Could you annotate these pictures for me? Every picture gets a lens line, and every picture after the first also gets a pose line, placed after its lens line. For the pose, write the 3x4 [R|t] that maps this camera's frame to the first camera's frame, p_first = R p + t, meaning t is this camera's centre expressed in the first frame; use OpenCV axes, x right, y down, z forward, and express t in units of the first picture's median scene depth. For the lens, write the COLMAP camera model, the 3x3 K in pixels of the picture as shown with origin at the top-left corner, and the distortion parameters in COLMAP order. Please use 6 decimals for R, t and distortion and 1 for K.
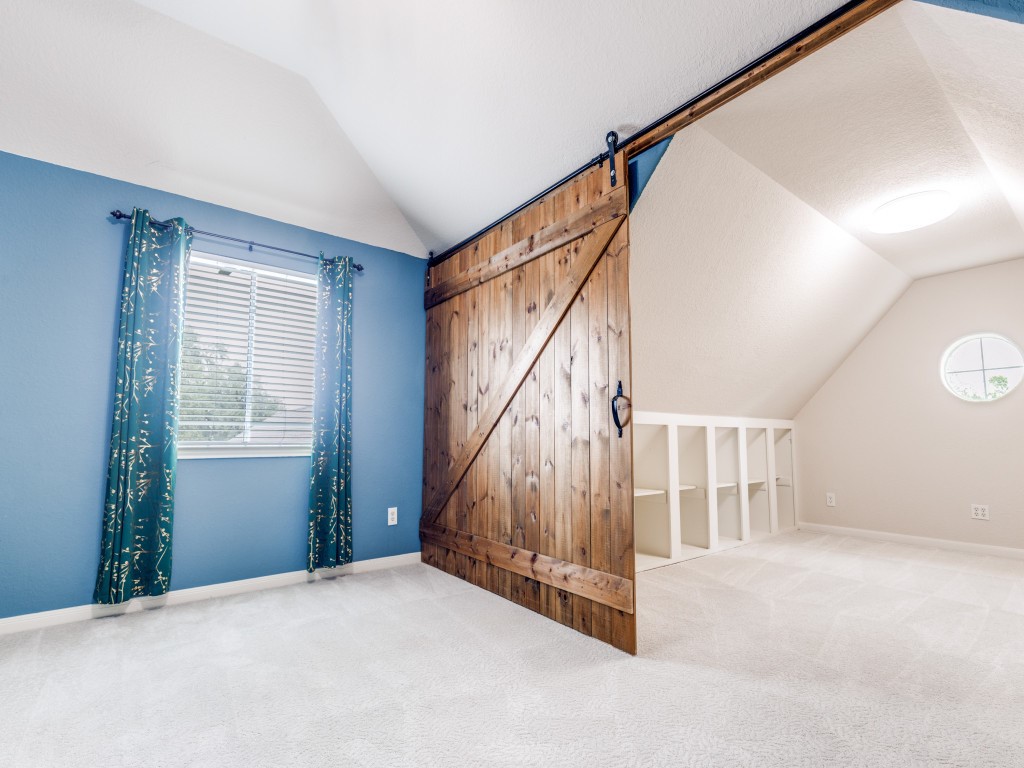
lens RADIAL K [[469.2, 0, 507.5], [0, 469.2, 402.9], [0, 0, 1]] dist [-0.002311, 0.000828]
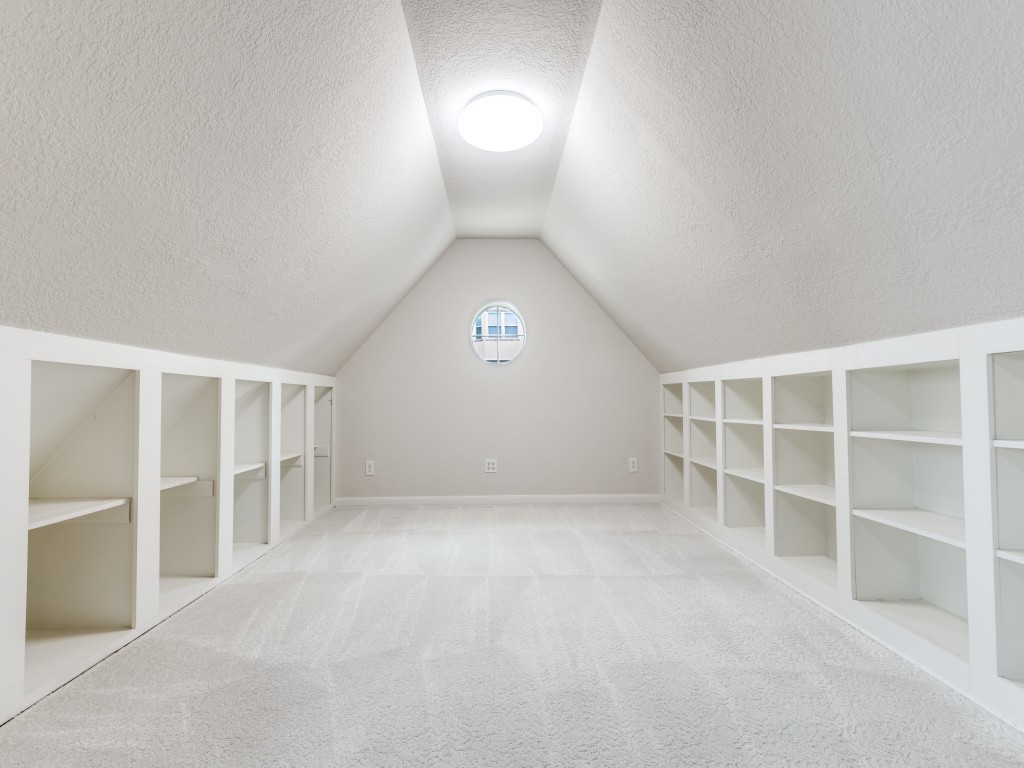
lens RADIAL K [[469.2, 0, 512.0], [0, 469.2, 388.2], [0, 0, 1]] dist [-0.002311, 0.000828]
pose [[0.579440, 0.018911, 0.814795, 0.139081], [-0.056872, 0.998232, 0.017276, 0.029659], [-0.813028, -0.056349, 0.579491, 0.319476]]
